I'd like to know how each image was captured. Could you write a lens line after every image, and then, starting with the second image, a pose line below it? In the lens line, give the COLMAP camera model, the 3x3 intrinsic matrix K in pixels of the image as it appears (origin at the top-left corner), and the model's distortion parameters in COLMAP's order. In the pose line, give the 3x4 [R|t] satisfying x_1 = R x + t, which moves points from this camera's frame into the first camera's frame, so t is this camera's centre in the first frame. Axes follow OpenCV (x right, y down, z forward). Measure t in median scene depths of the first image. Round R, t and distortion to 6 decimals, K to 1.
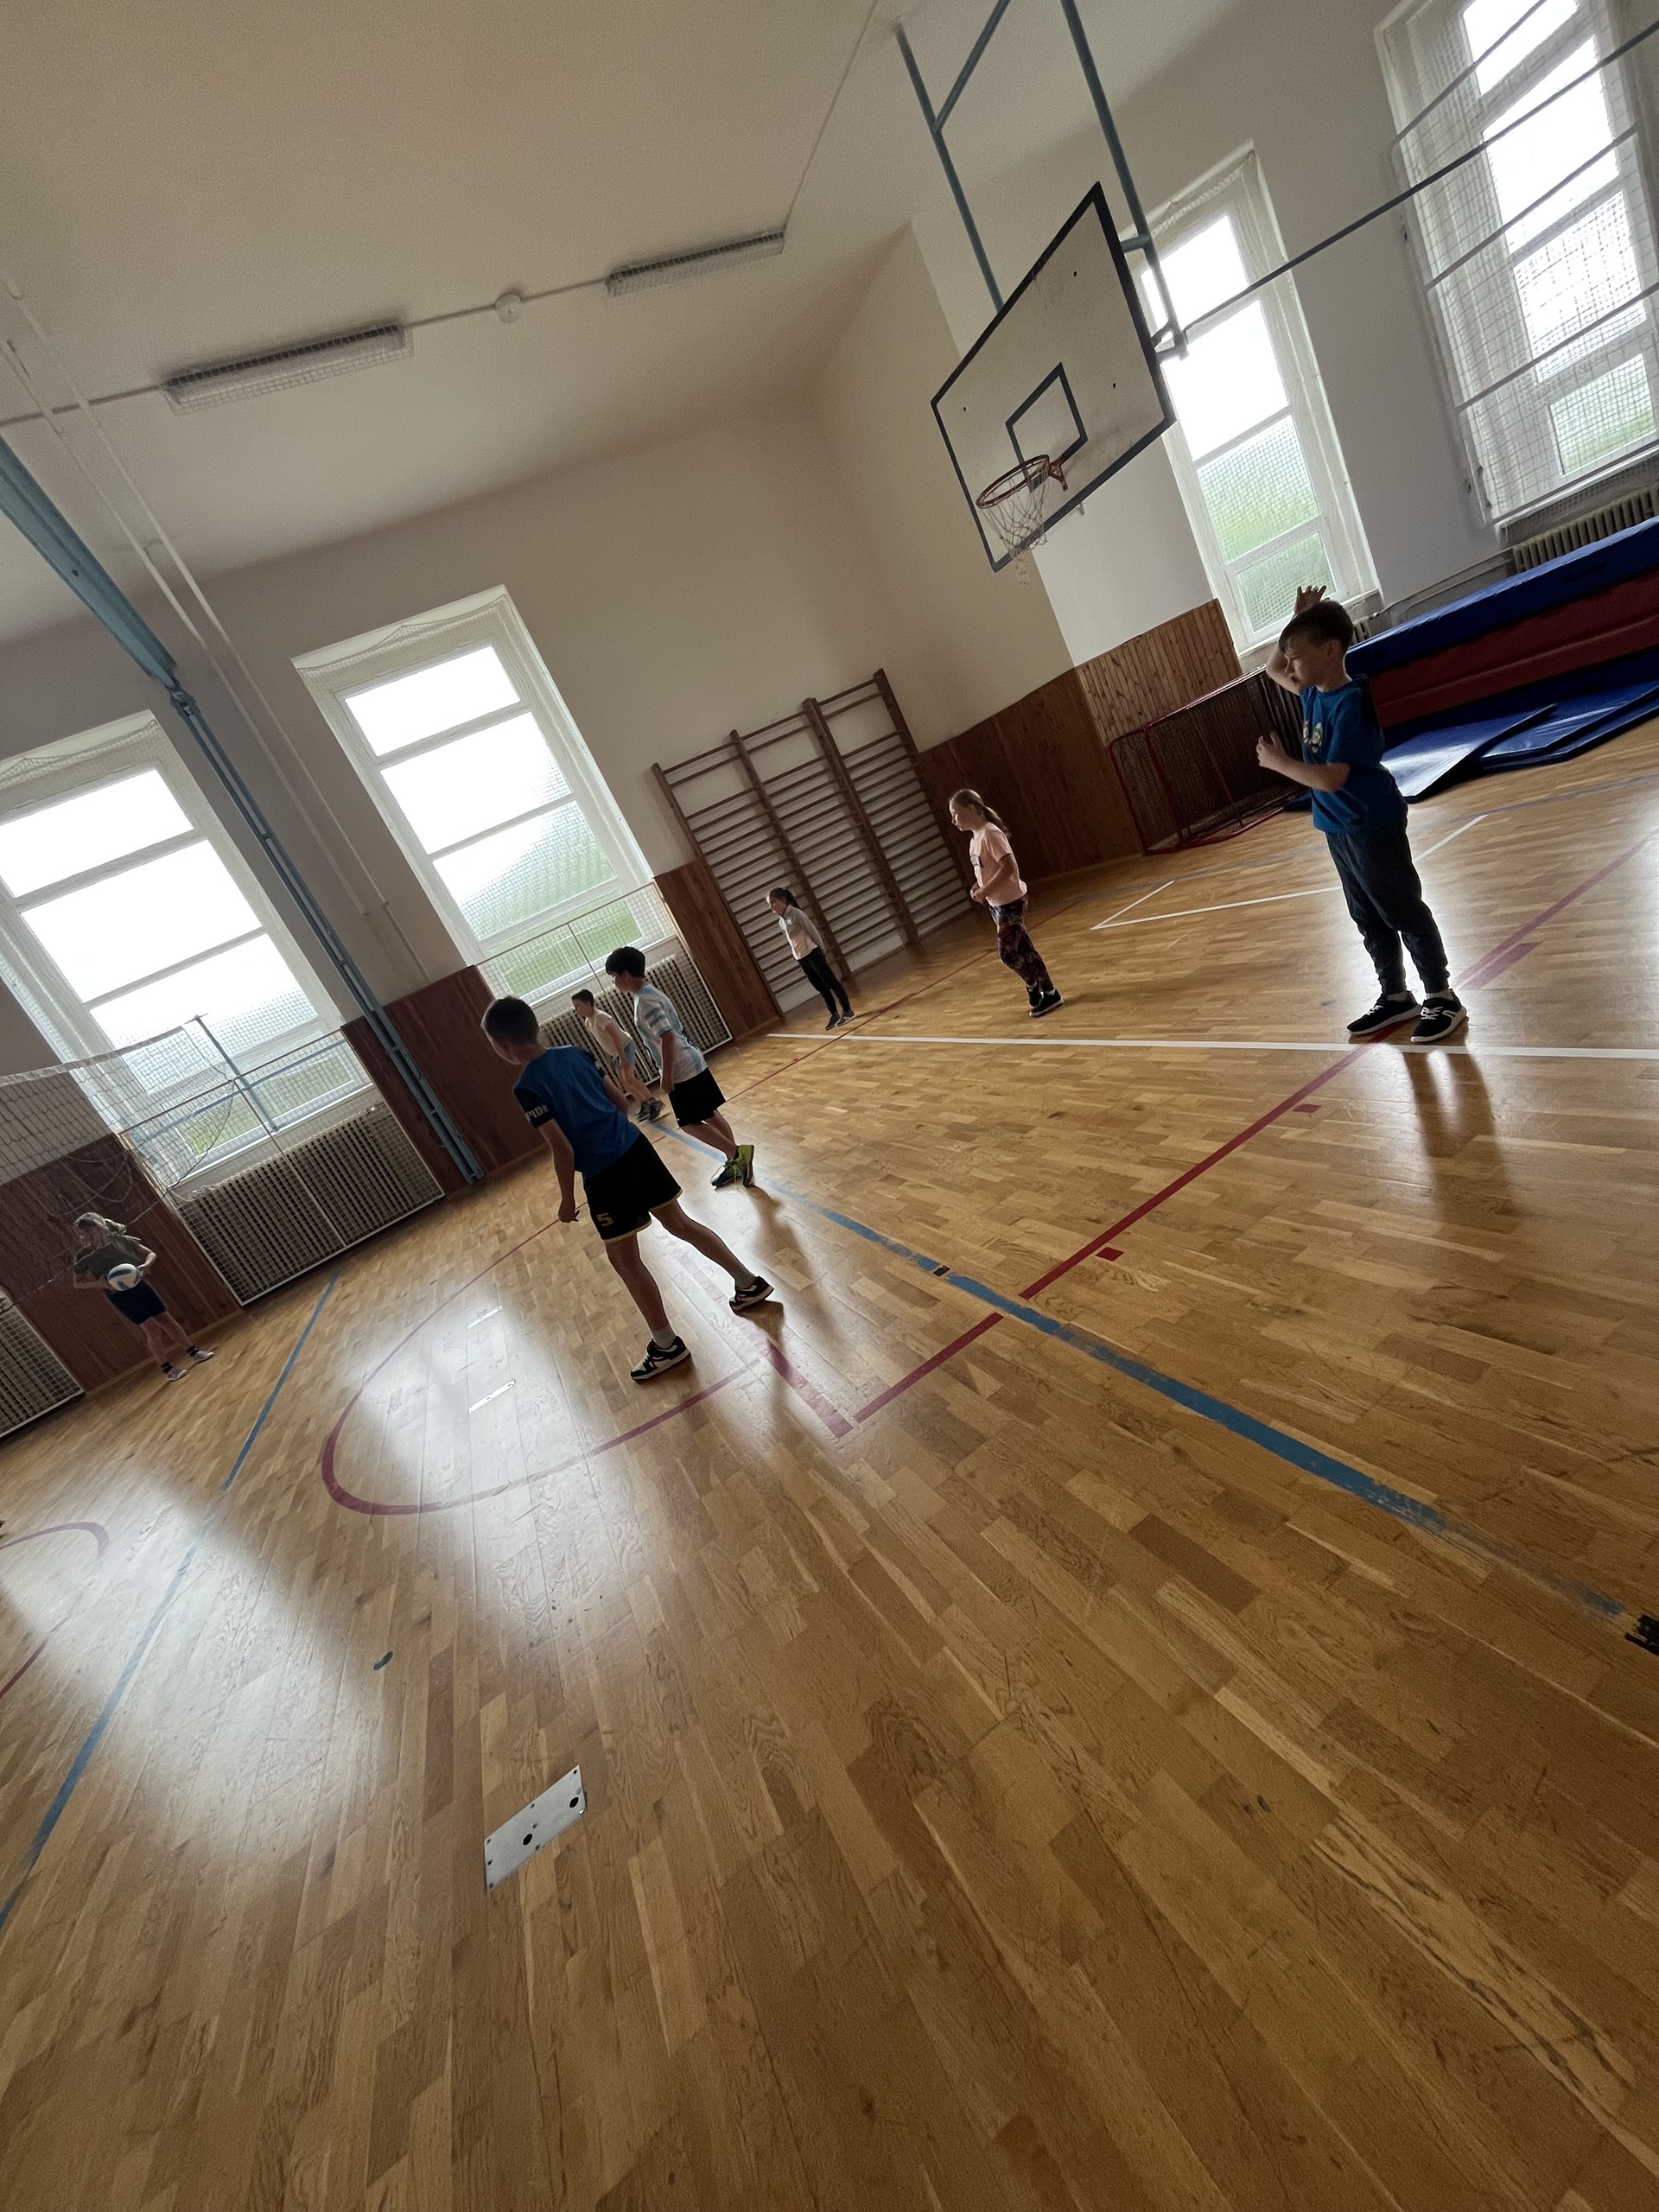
lens RADIAL K [[904.1, 0, 829.5], [0, 904.1, 1106.0], [0, 0, 1]] dist [-0.002050, -0.000240]
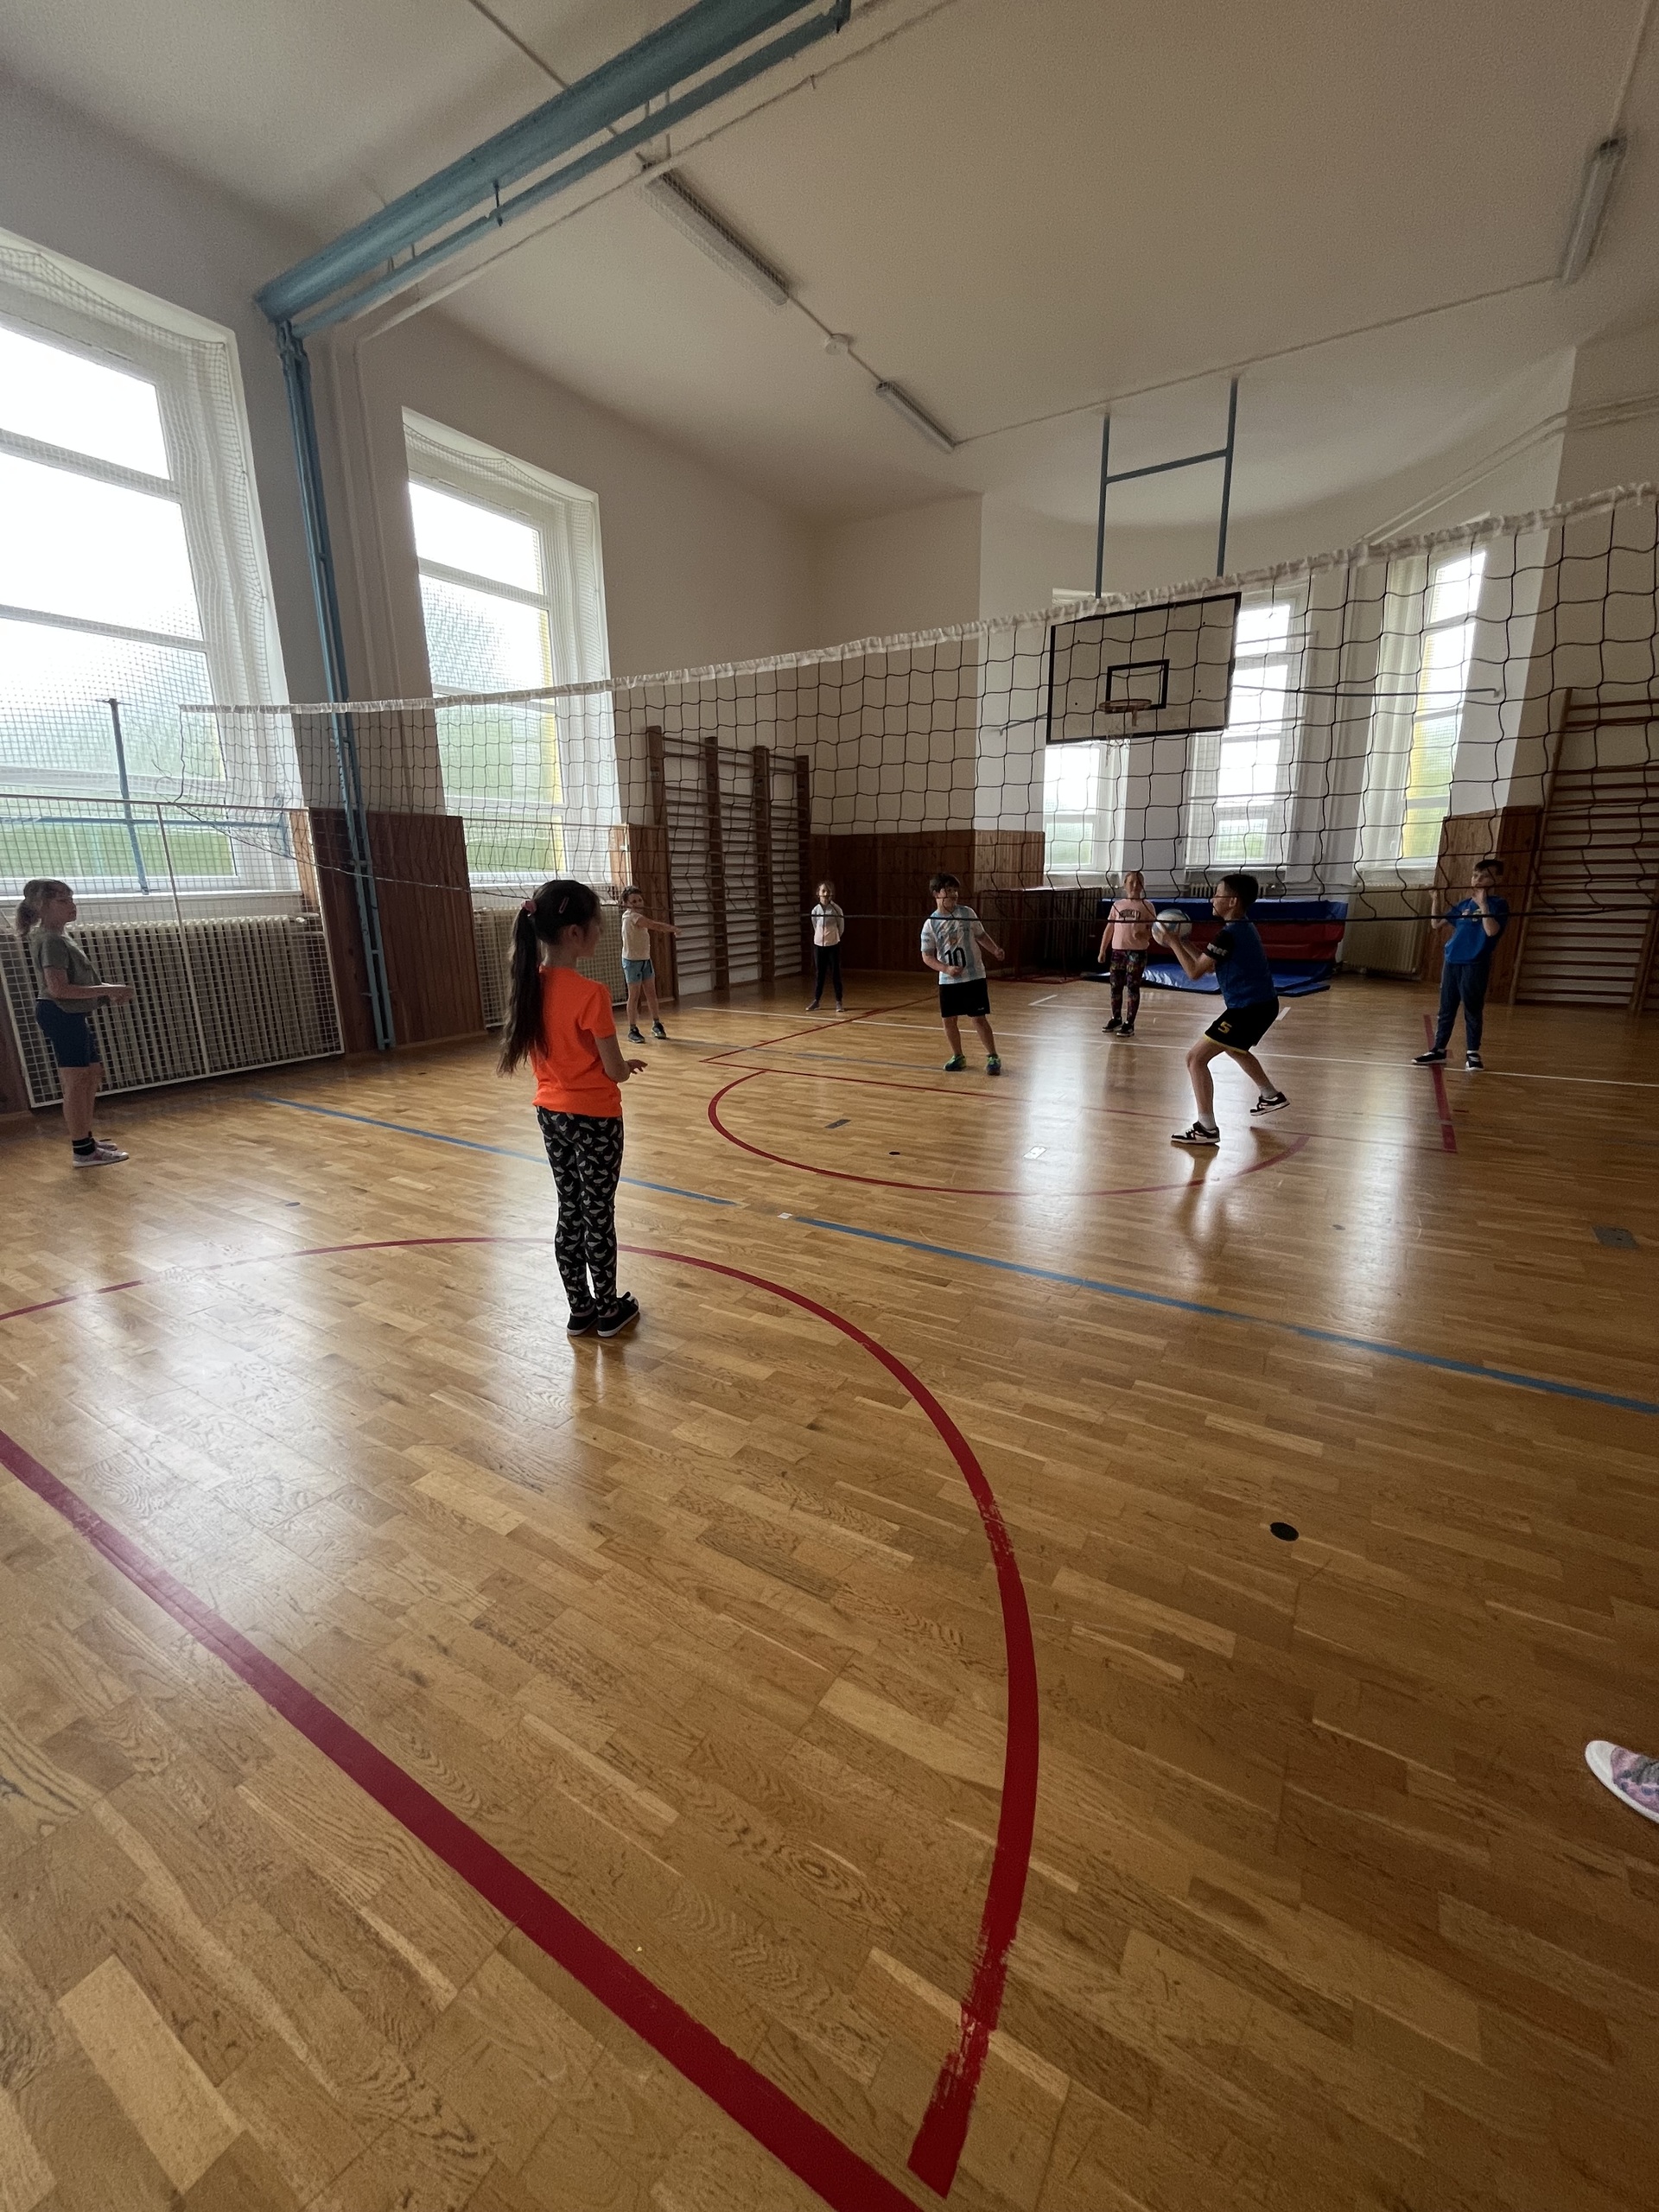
lens RADIAL K [[904.1, 0, 829.5], [0, 904.1, 1106.0], [0, 0, 1]] dist [-0.002050, -0.000240]
pose [[0.760035, 0.278364, 0.587248, -0.573785], [-0.177918, 0.958224, -0.223944, 0.255692], [-0.625053, 0.065723, 0.777810, 0.106293]]
